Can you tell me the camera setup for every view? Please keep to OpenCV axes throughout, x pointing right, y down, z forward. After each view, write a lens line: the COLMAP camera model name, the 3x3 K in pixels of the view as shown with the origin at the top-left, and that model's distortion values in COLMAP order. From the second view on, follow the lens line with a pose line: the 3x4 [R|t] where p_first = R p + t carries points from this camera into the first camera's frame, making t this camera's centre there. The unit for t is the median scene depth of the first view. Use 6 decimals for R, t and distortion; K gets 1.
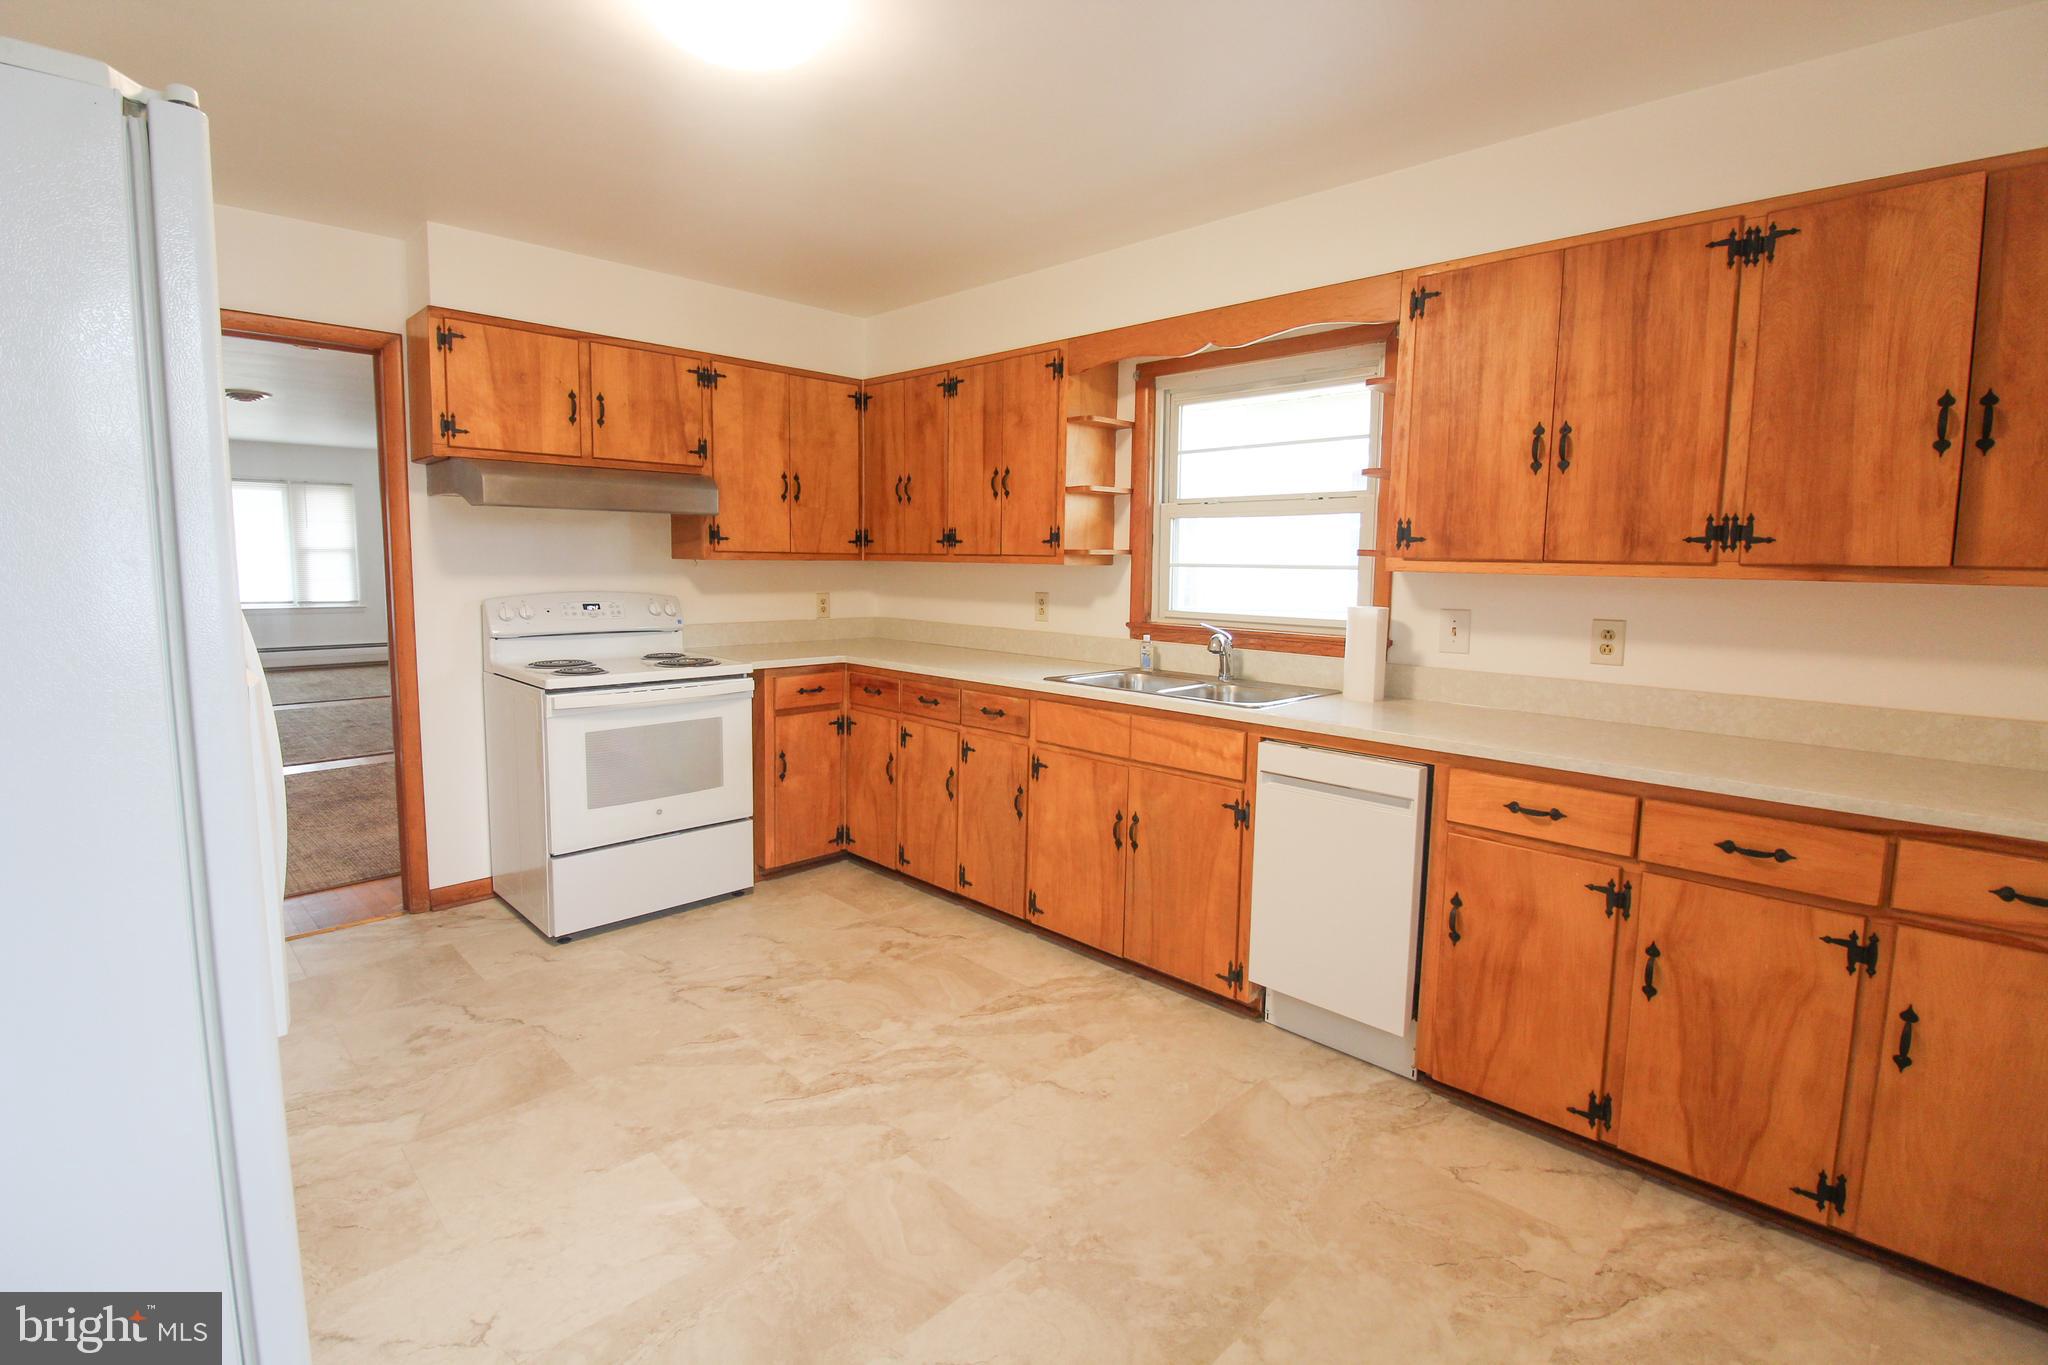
lens RADIAL K [[959.2, 0, 1019.7], [0, 959.2, 646.8], [0, 0, 1]] dist [0.004205, -0.018504]
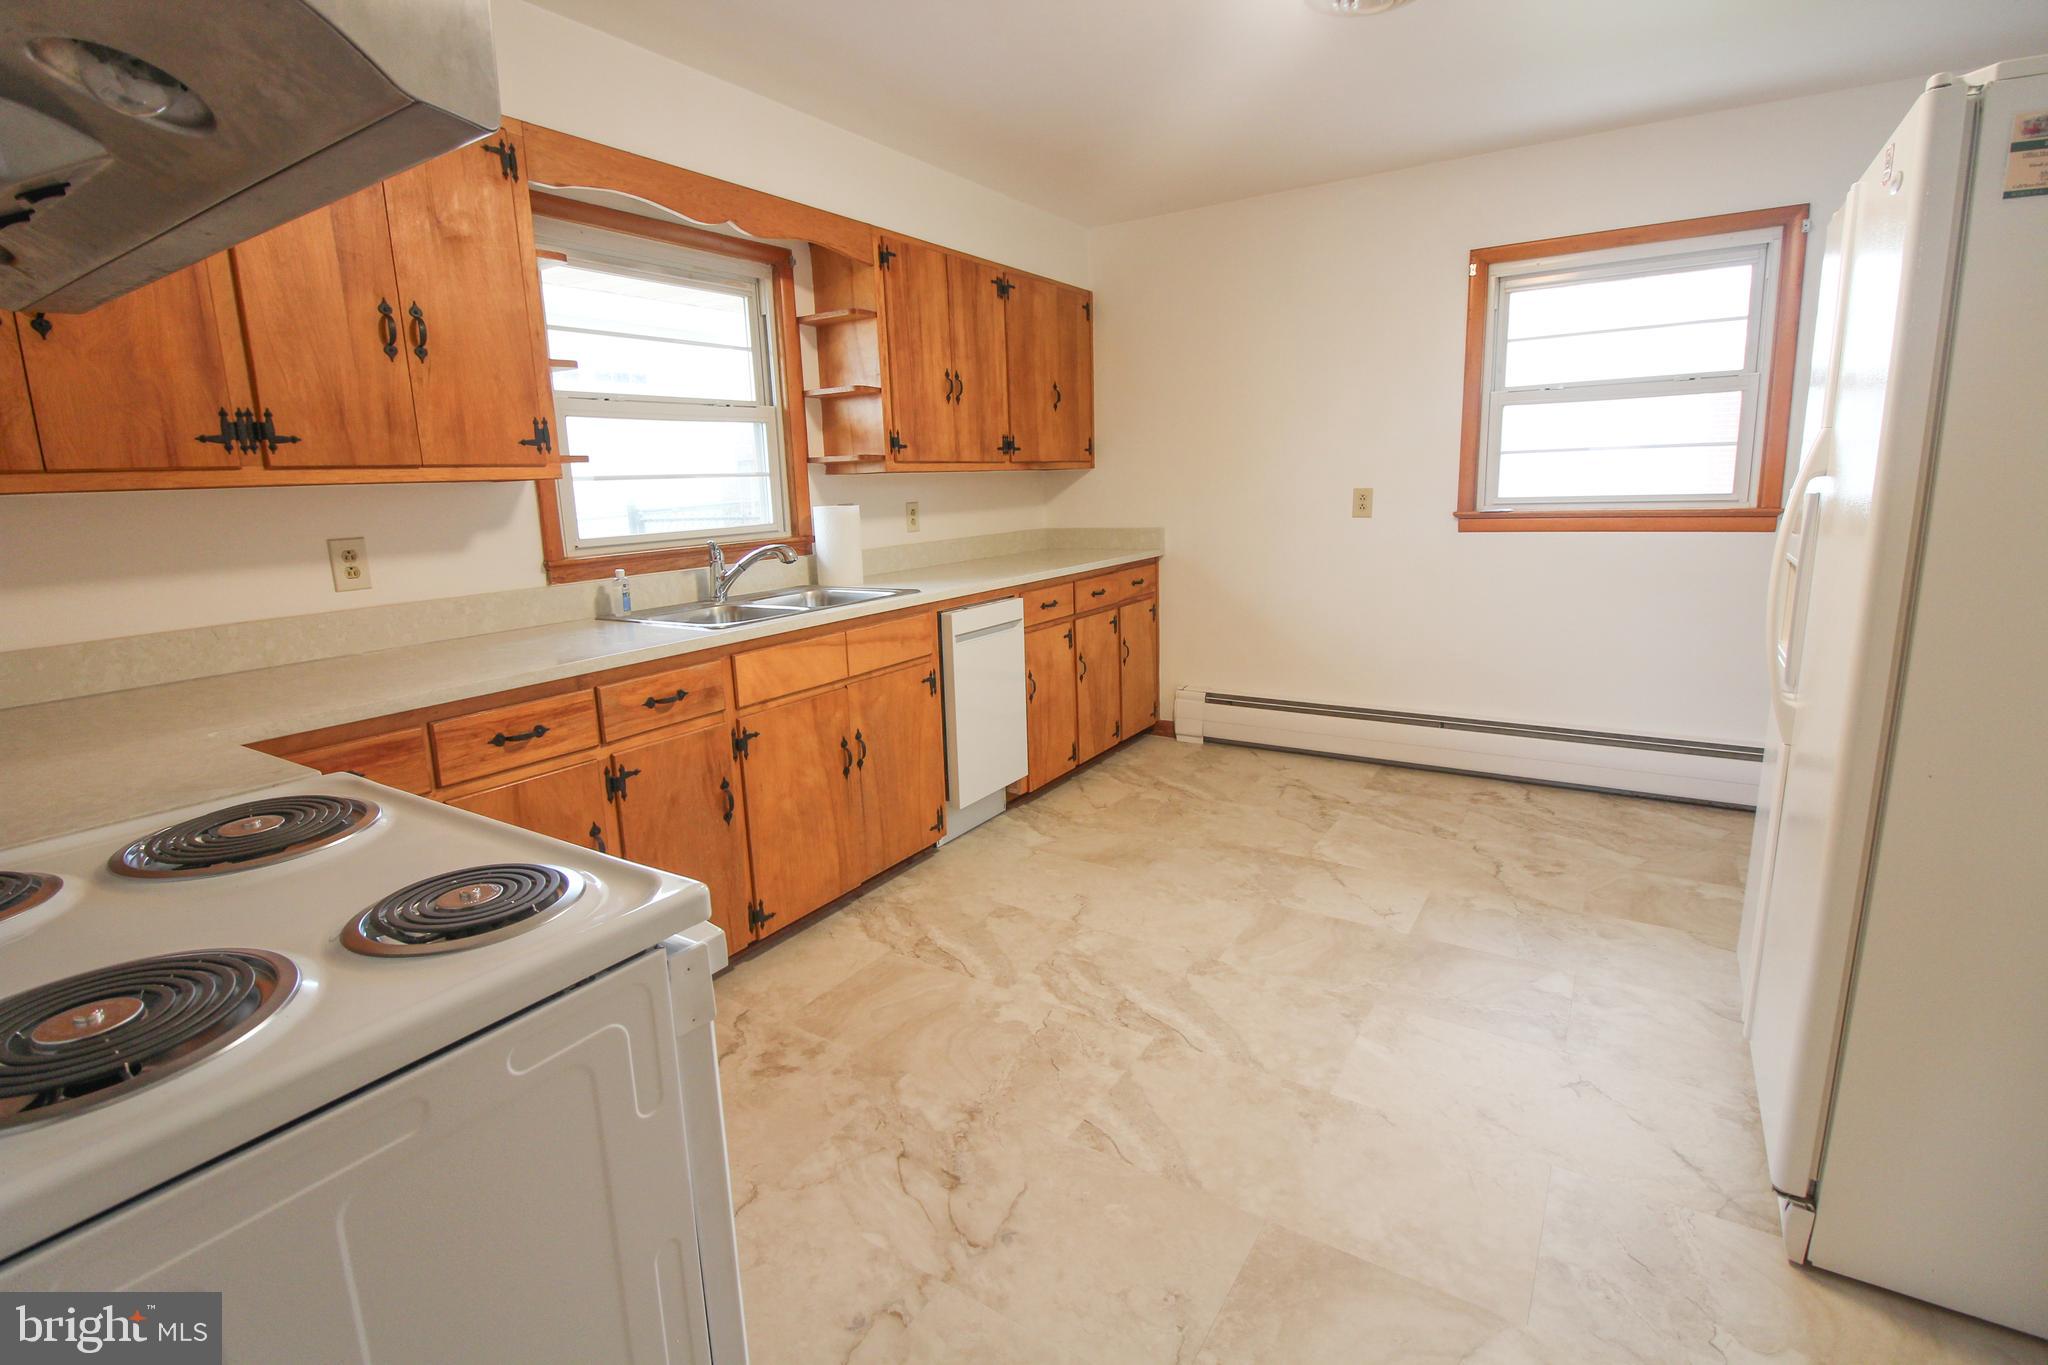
lens RADIAL K [[943.0, 0, 1016.9], [0, 943.0, 657.2], [0, 0, 1]] dist [-0.000865, -0.018767]
pose [[-0.211296, -0.187502, 0.959269, -0.965774], [0.121087, 0.968846, 0.216046, -0.098889], [-0.969893, 0.161805, -0.182009, 1.207185]]
